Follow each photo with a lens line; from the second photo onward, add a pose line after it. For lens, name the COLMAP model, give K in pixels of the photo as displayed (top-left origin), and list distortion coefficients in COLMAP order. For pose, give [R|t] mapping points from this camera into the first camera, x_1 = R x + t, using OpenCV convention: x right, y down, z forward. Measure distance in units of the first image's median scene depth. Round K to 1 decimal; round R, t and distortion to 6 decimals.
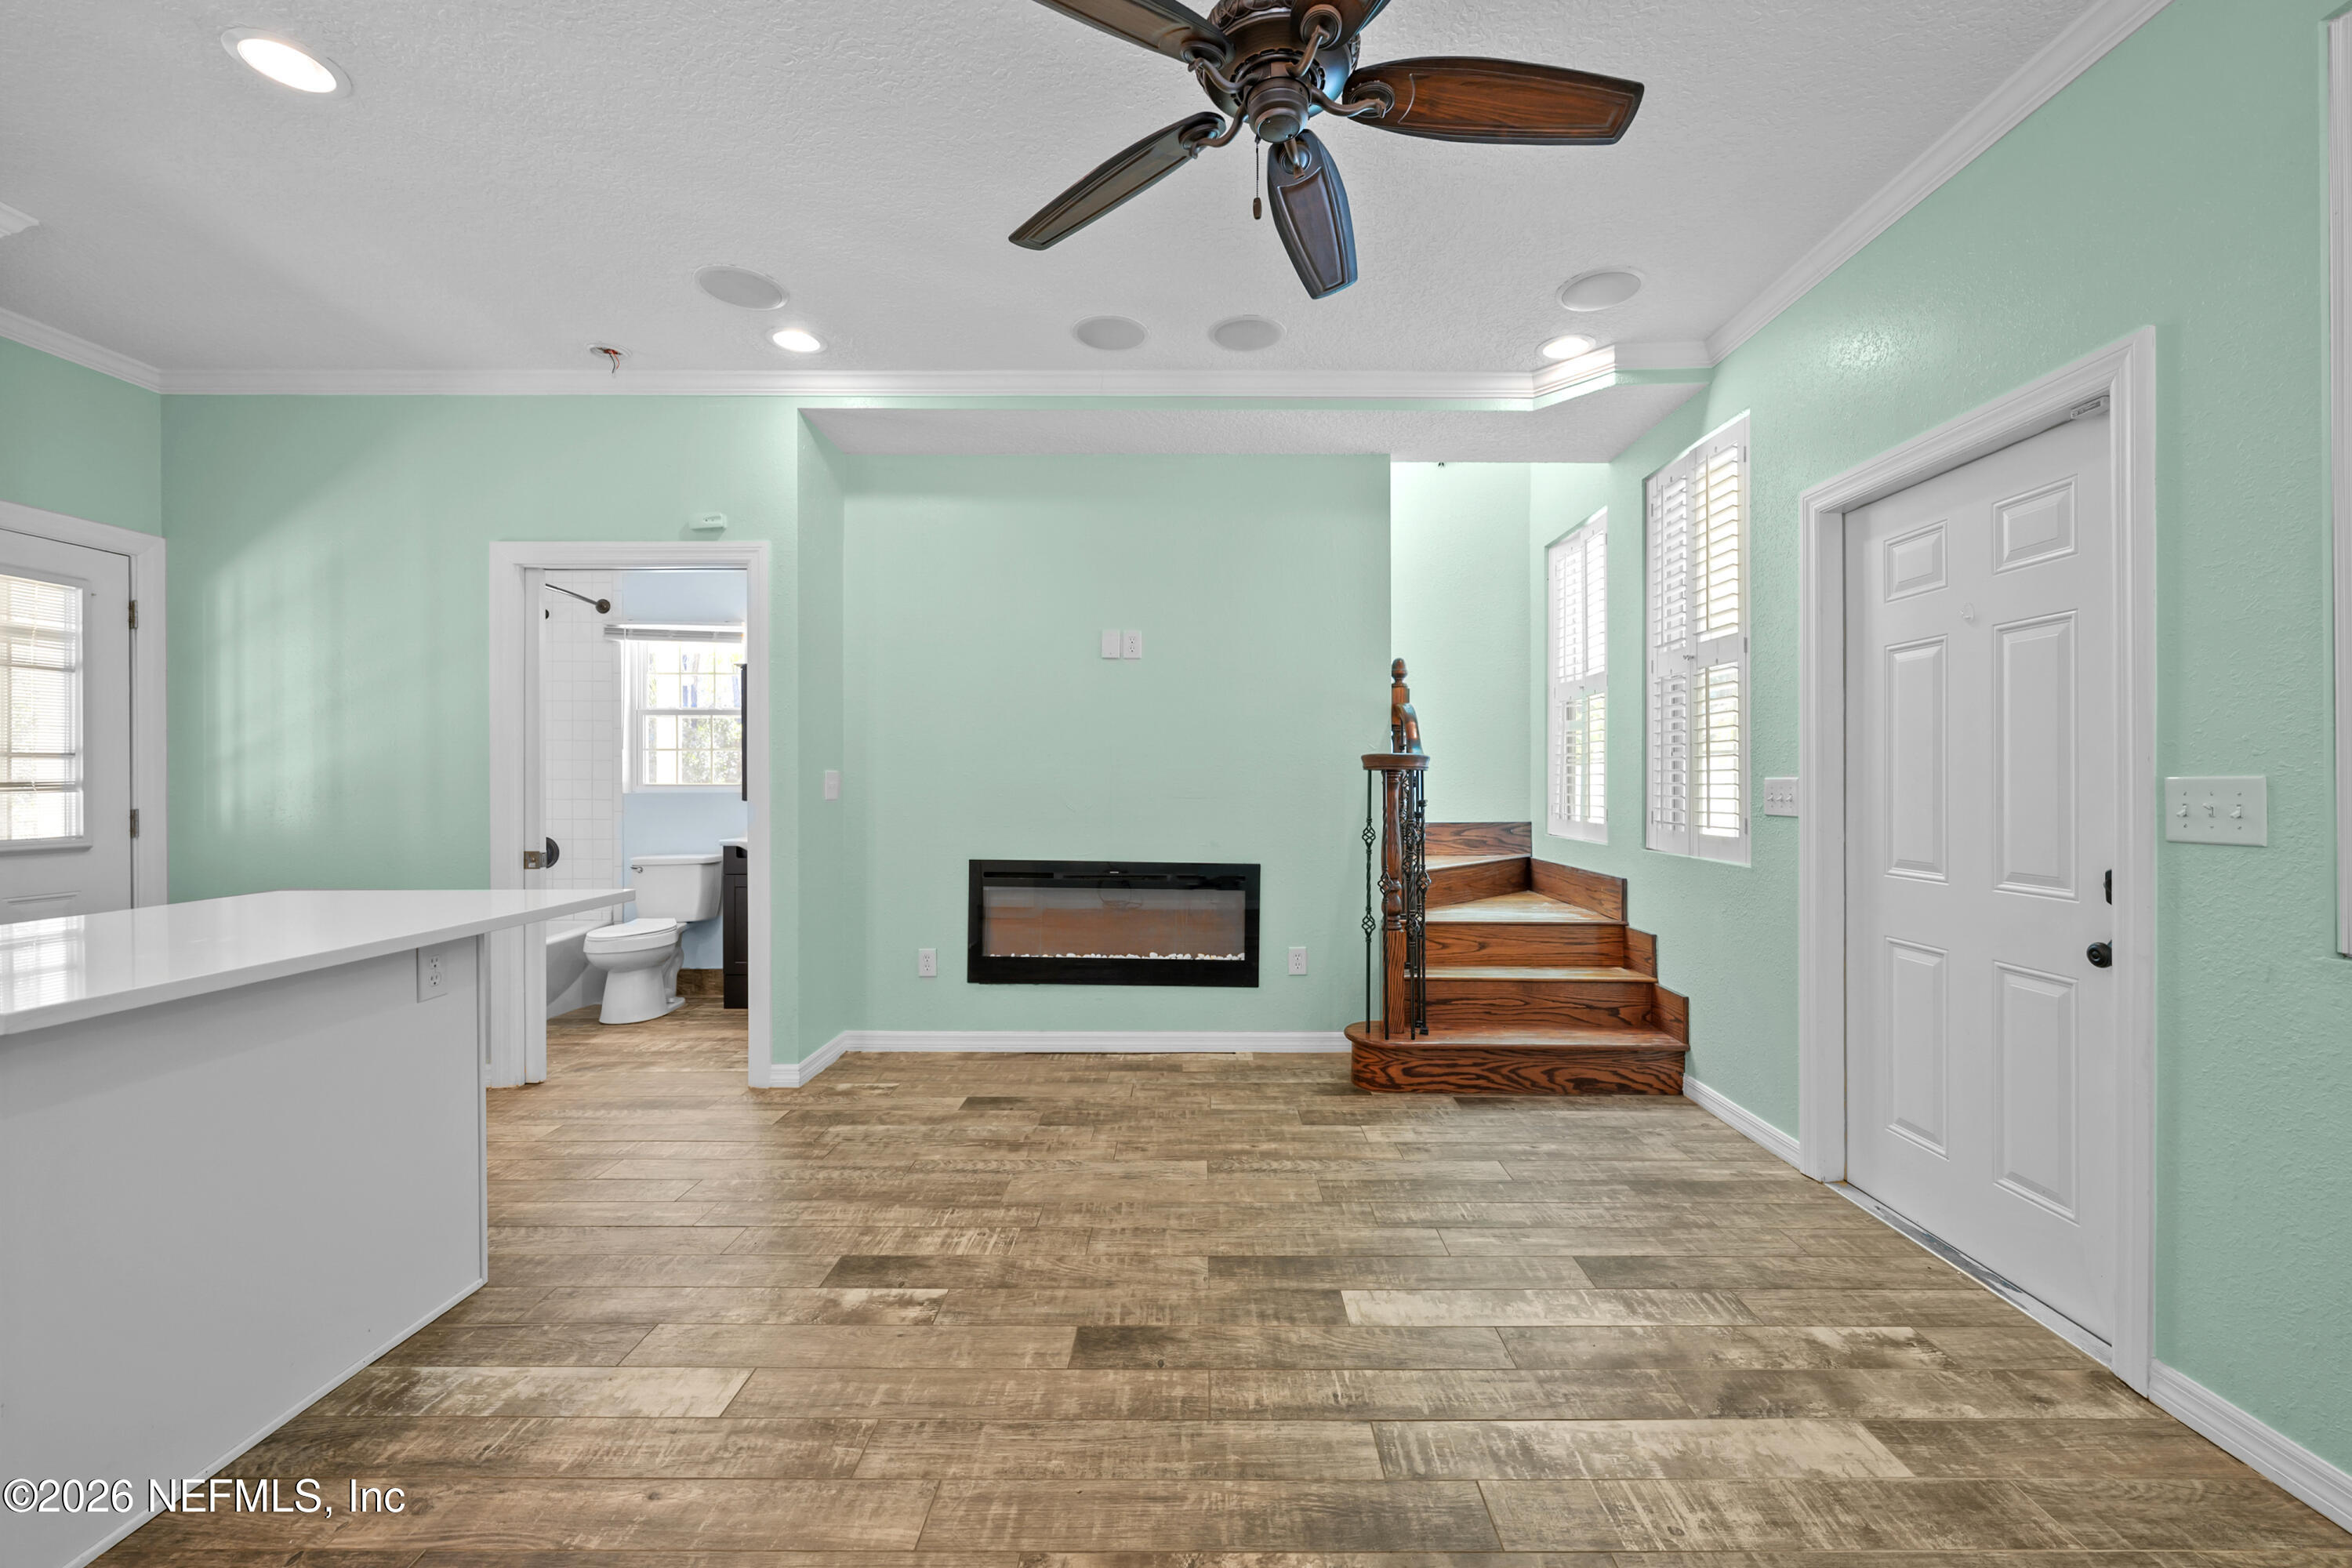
lens RADIAL K [[947.2, 0, 1206.6], [0, 947.2, 782.2], [0, 0, 1]] dist [-0.000345, 0.000028]
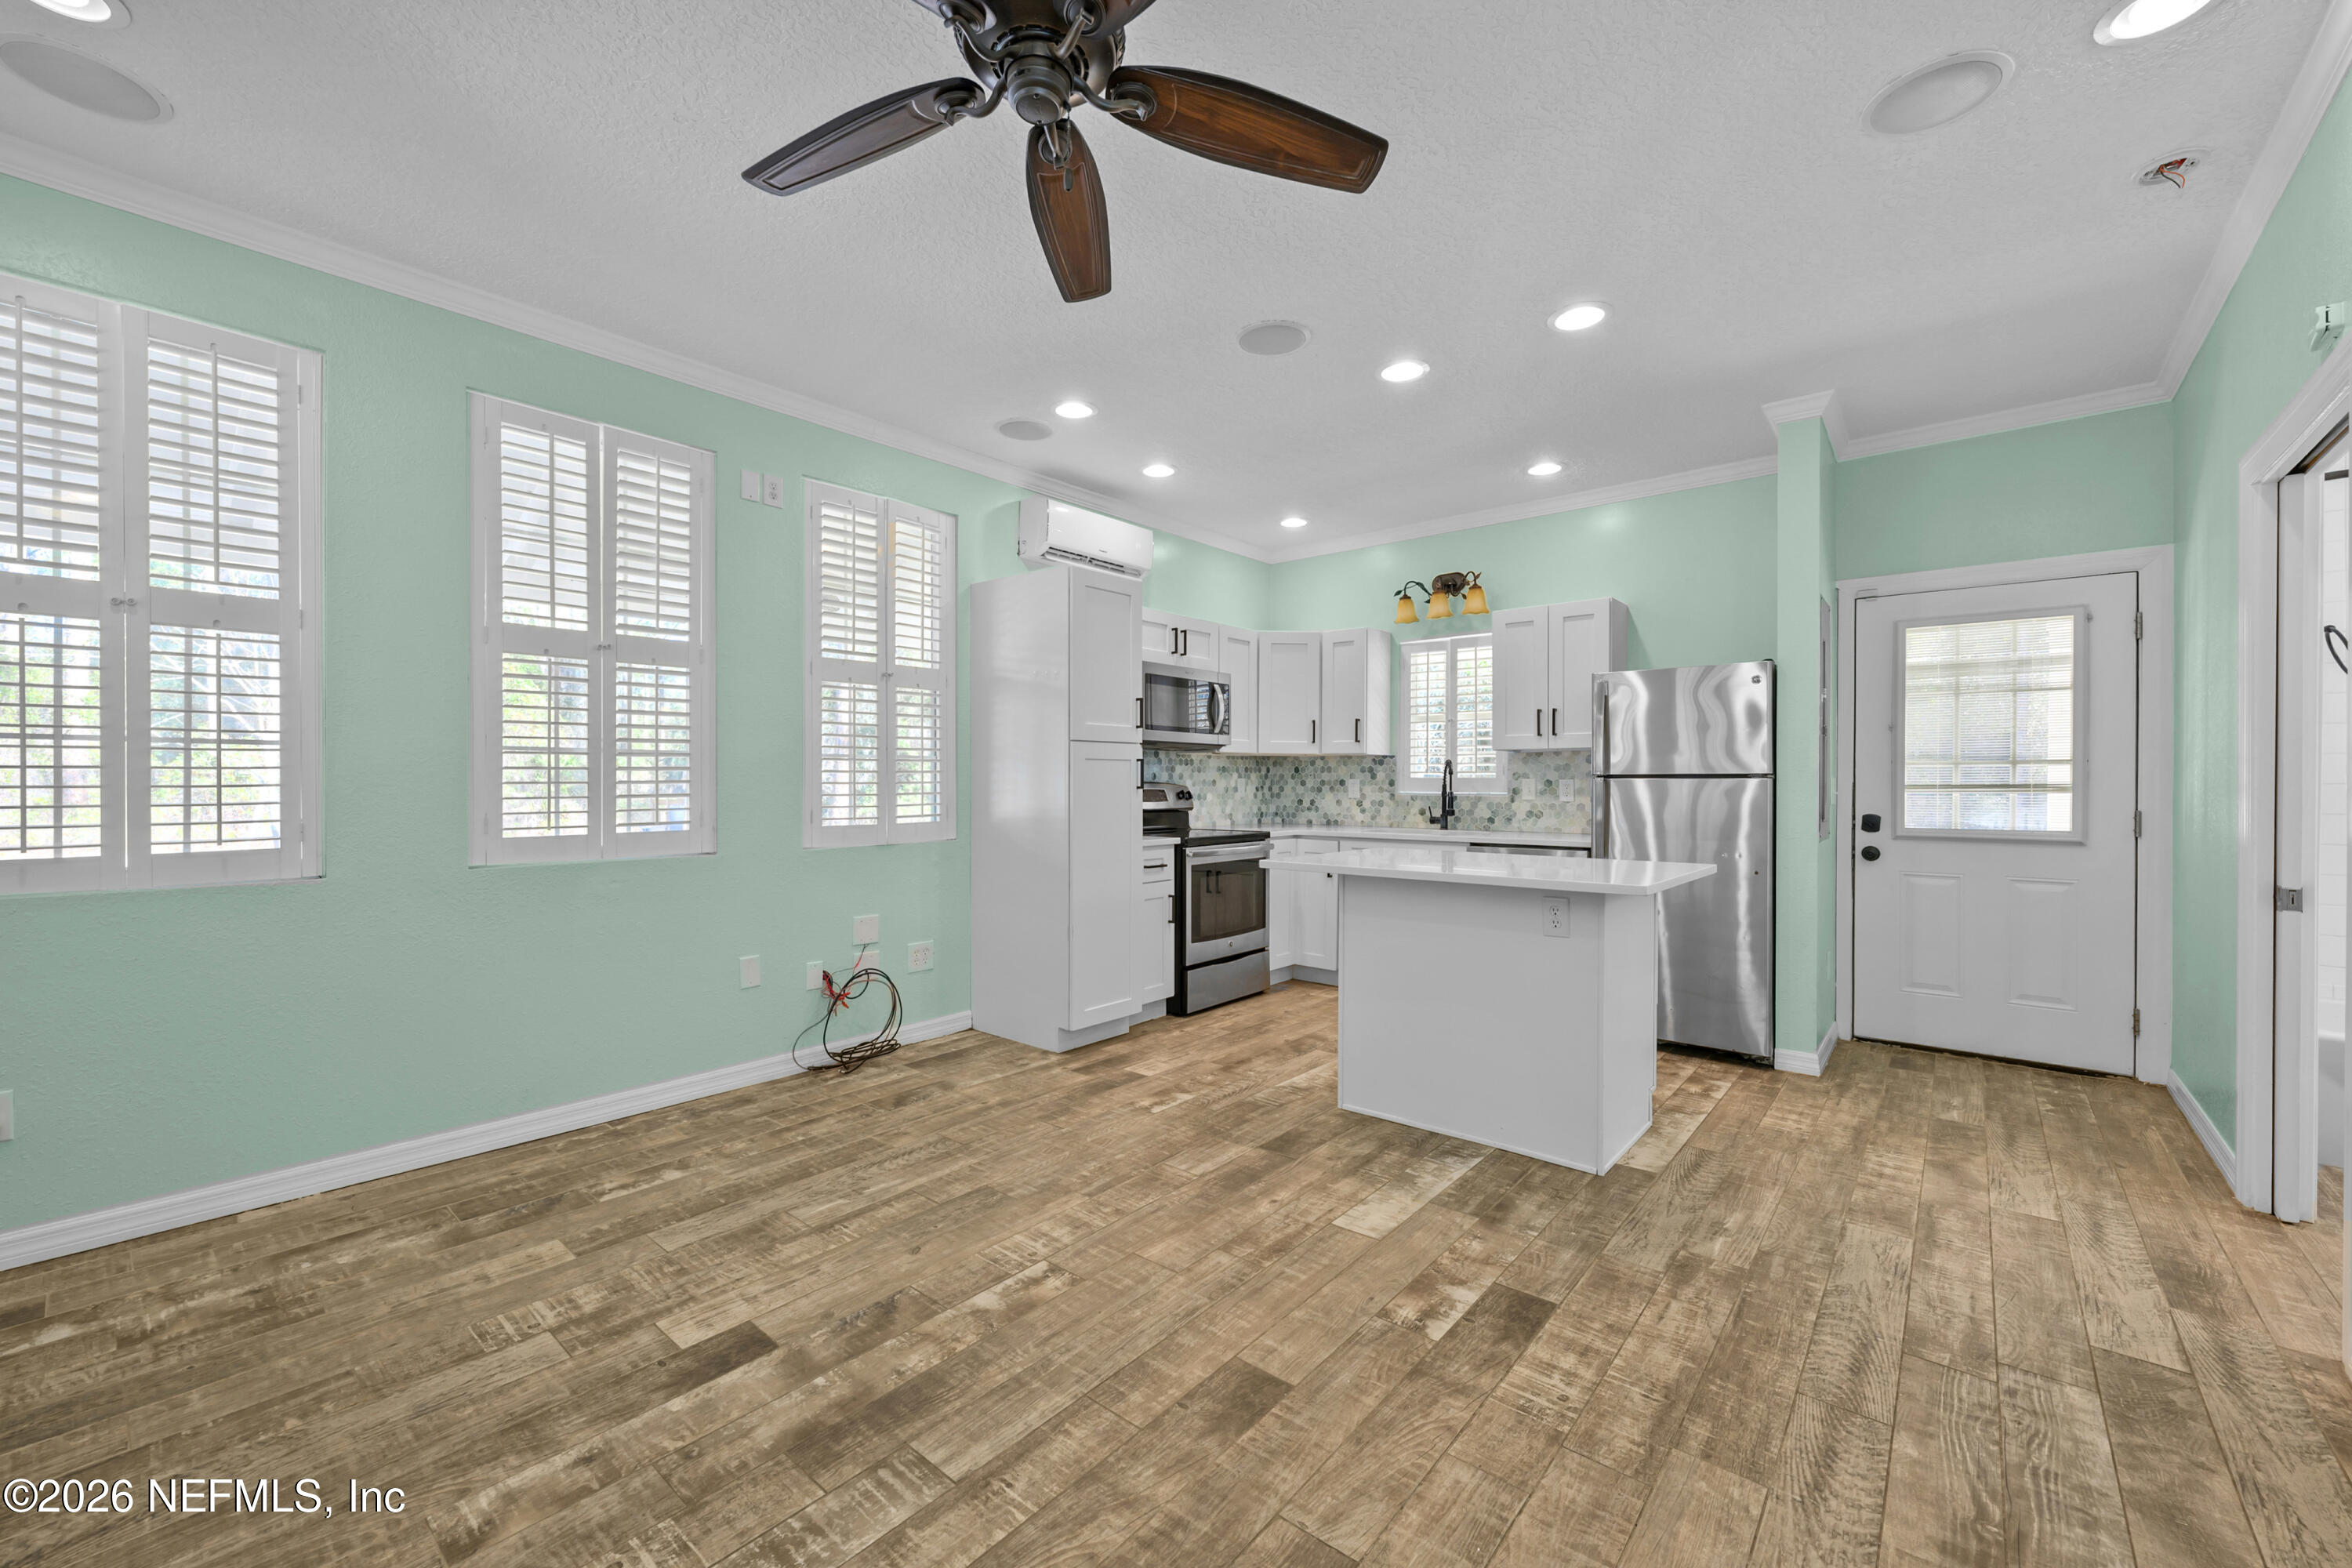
lens RADIAL K [[931.3, 0, 1172.8], [0, 931.3, 786.3], [0, 0, 1]] dist [-0.000470, 0.000153]
pose [[-0.653726, 0.003618, -0.756722, 0.354468], [-0.004044, 0.999958, 0.008274, -0.003033], [0.756720, 0.008469, -0.653684, 0.863593]]
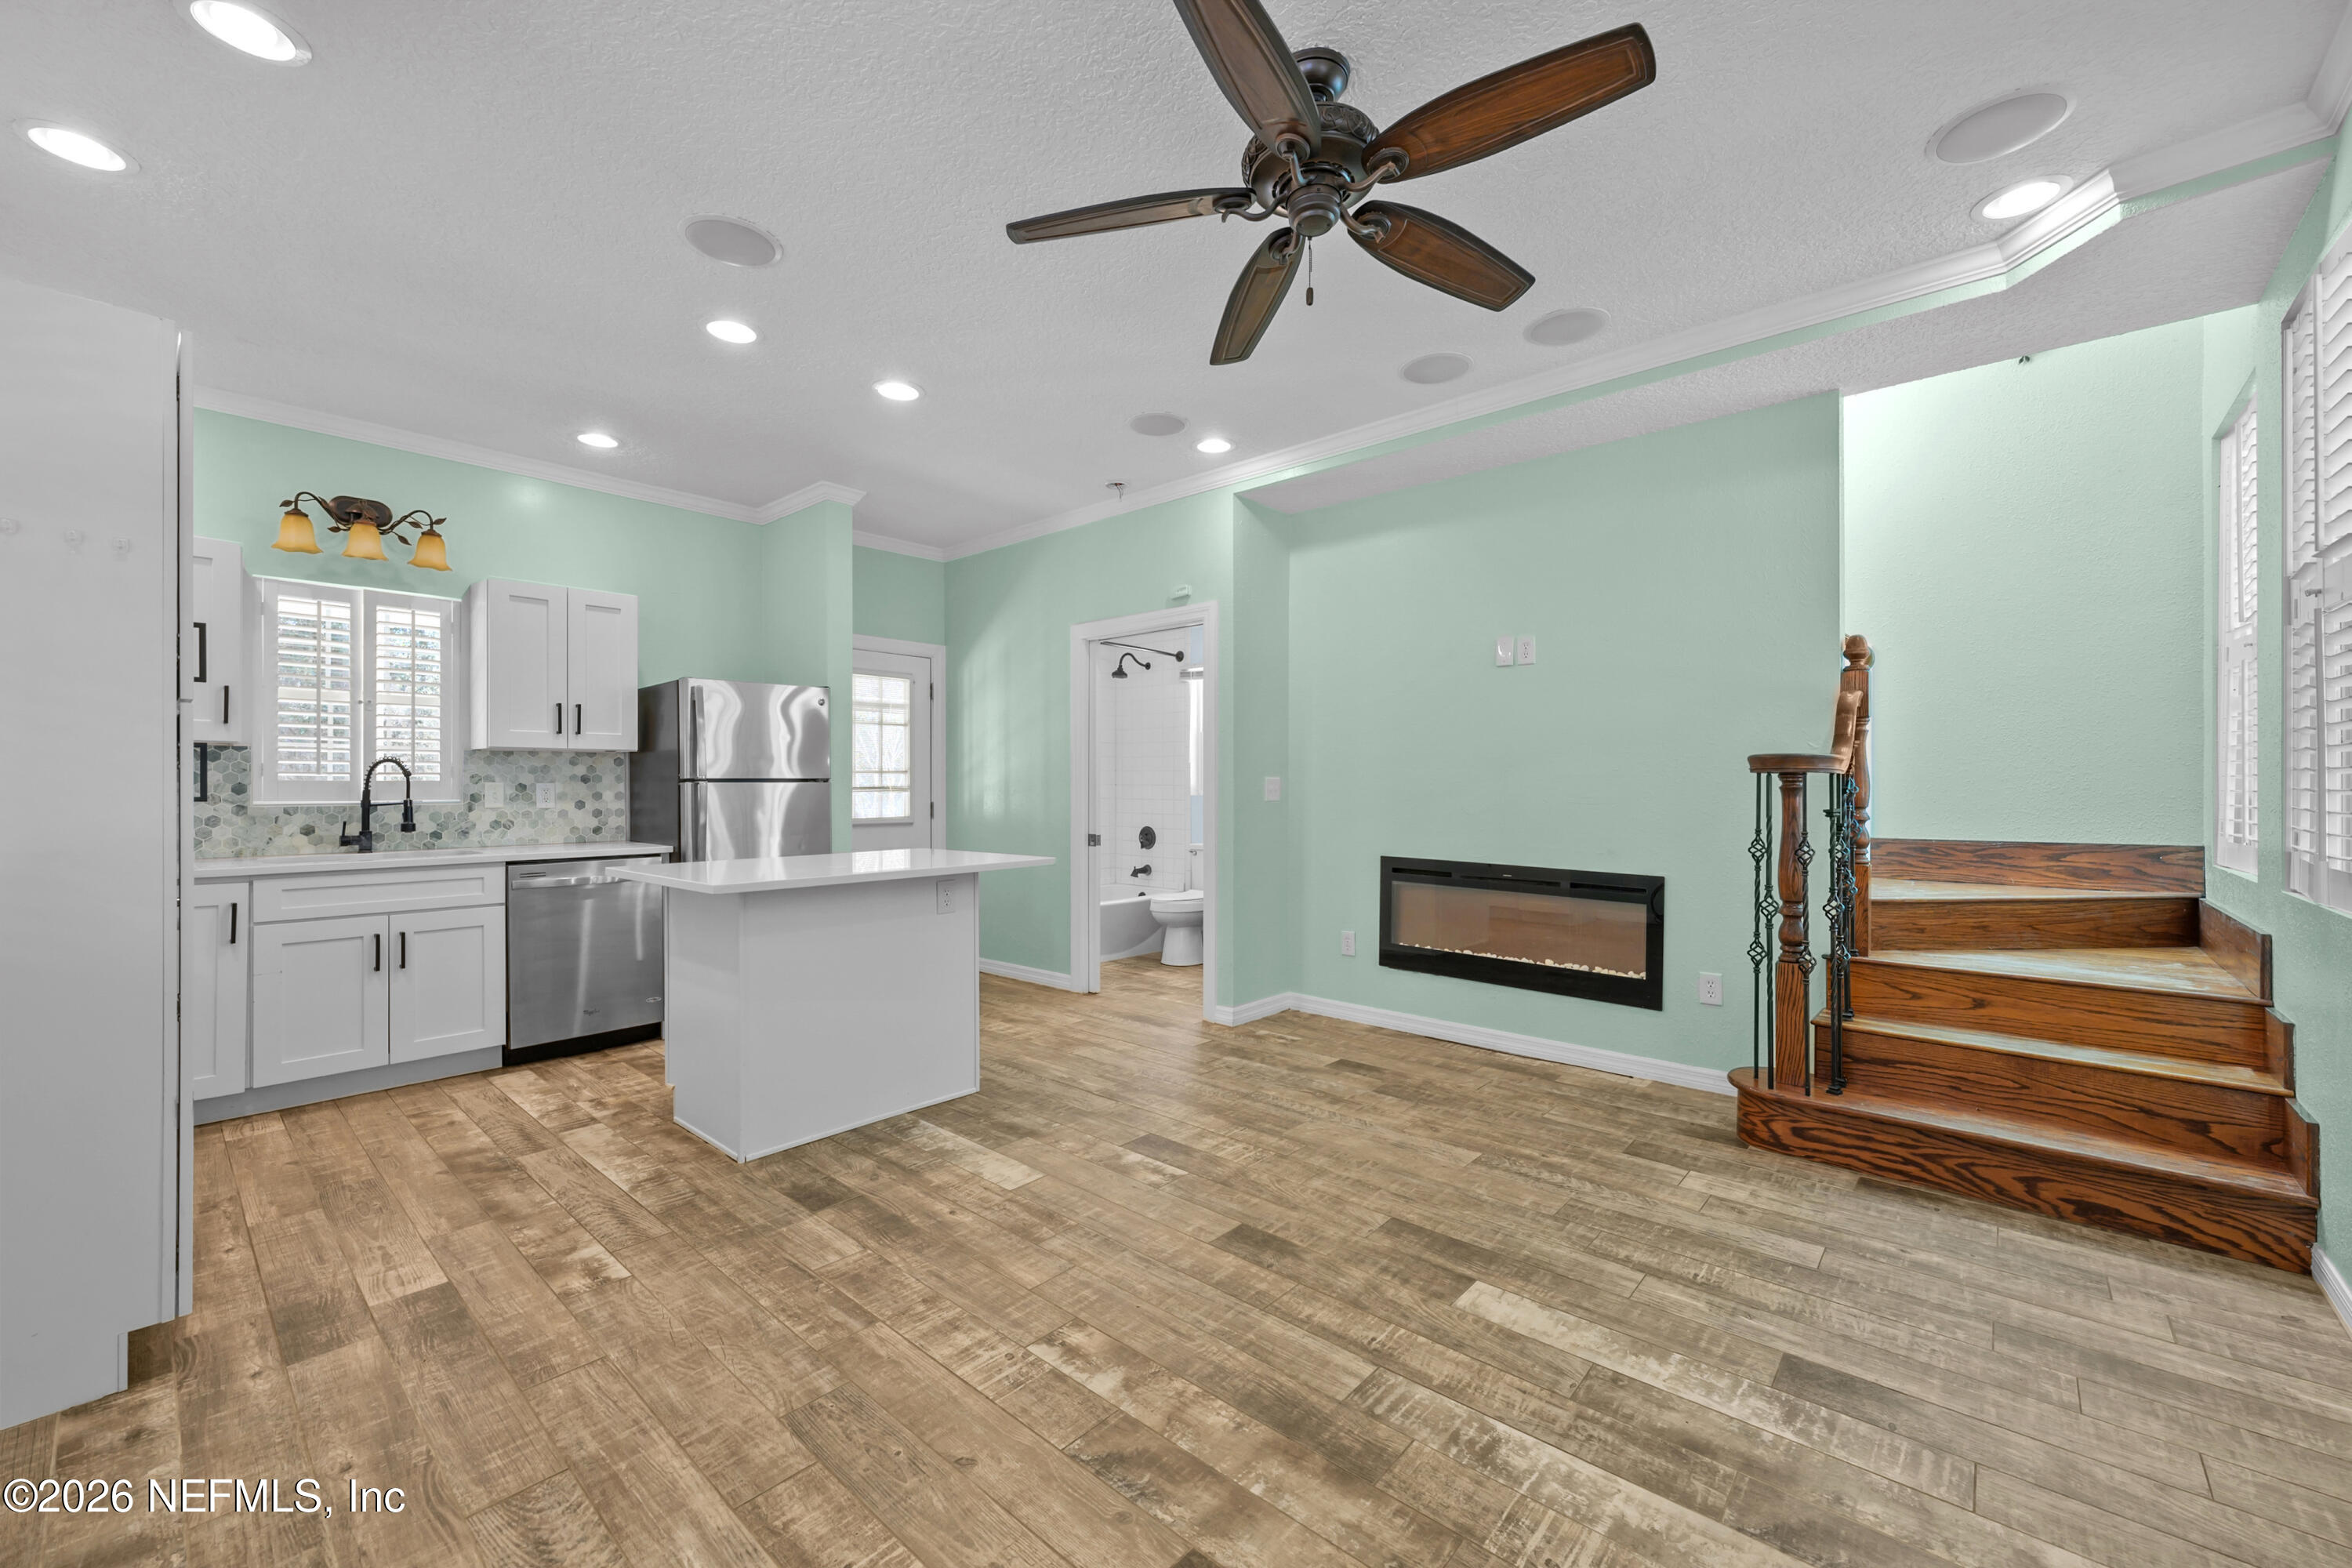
lens RADIAL K [[931.3, 0, 1172.8], [0, 931.3, 786.3], [0, 0, 1]] dist [-0.000470, 0.000153]
pose [[0.742204, -0.000010, -0.670174, 0.357794], [-0.001106, 0.999999, -0.001240, 0.000813], [0.670173, 0.001661, 0.742203, 0.016548]]
